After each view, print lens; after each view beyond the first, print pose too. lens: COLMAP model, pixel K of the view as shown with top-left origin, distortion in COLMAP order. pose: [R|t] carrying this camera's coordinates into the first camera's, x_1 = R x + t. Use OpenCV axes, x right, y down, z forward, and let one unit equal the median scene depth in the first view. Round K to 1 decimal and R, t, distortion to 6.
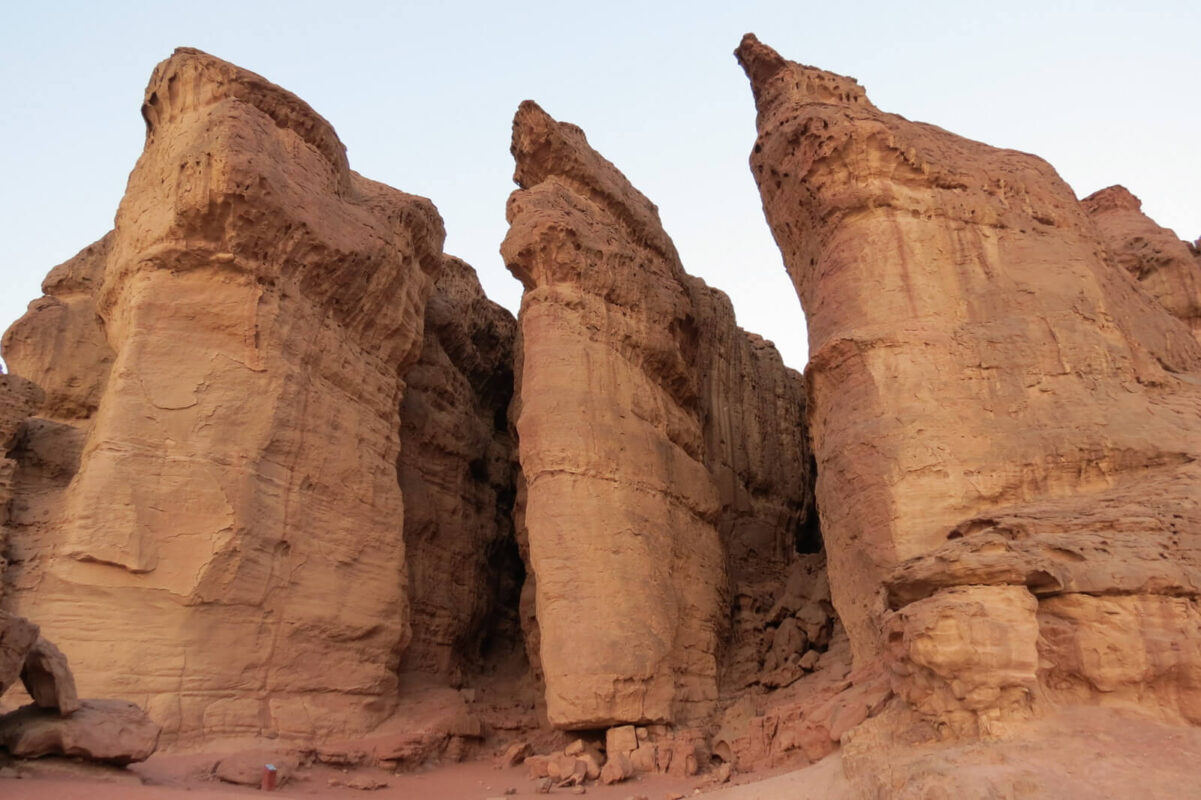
lens RADIAL K [[867.7, 0, 618.6], [0, 867.7, 382.1], [0, 0, 1]] dist [-0.070493, 0.059792]
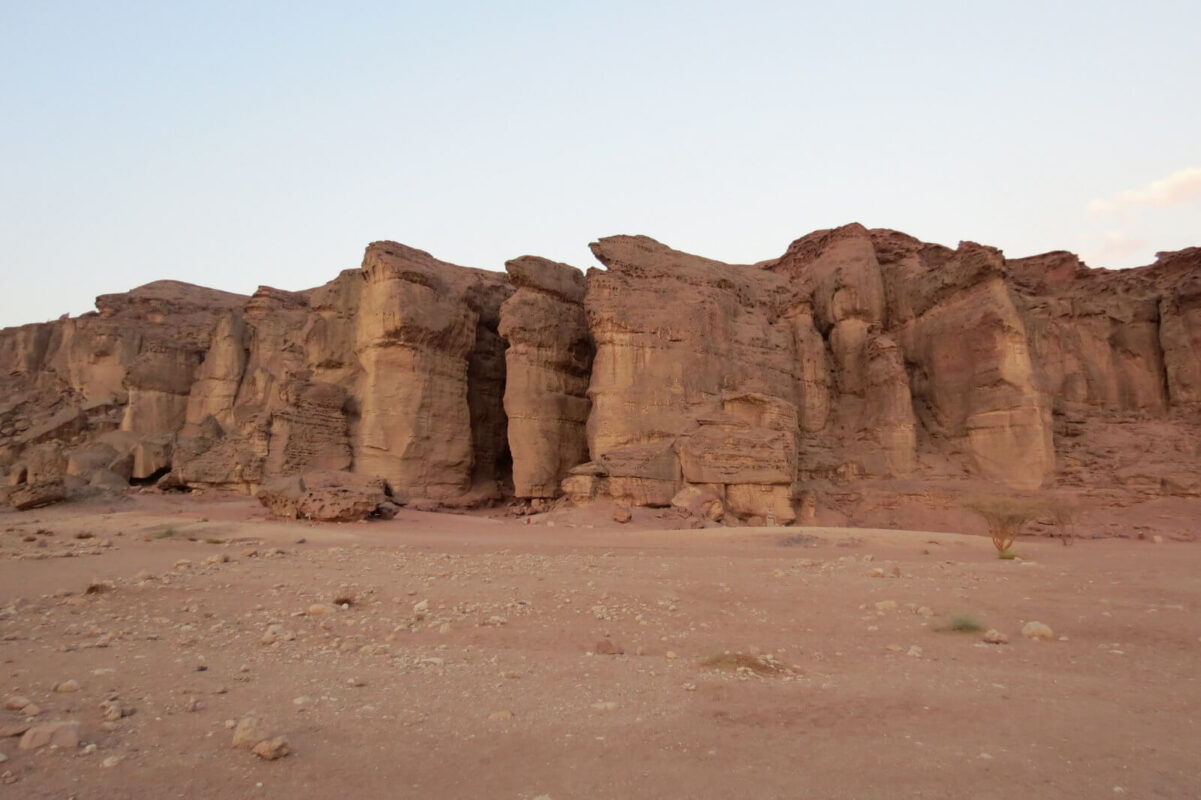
lens RADIAL K [[867.7, 0, 618.6], [0, 867.7, 382.1], [0, 0, 1]] dist [-0.070493, 0.059792]
pose [[0.992673, 0.017149, -0.119609, 0.610941], [0.014989, 0.964757, 0.262717, -0.760896], [0.119899, -0.262585, 0.957431, -1.711103]]
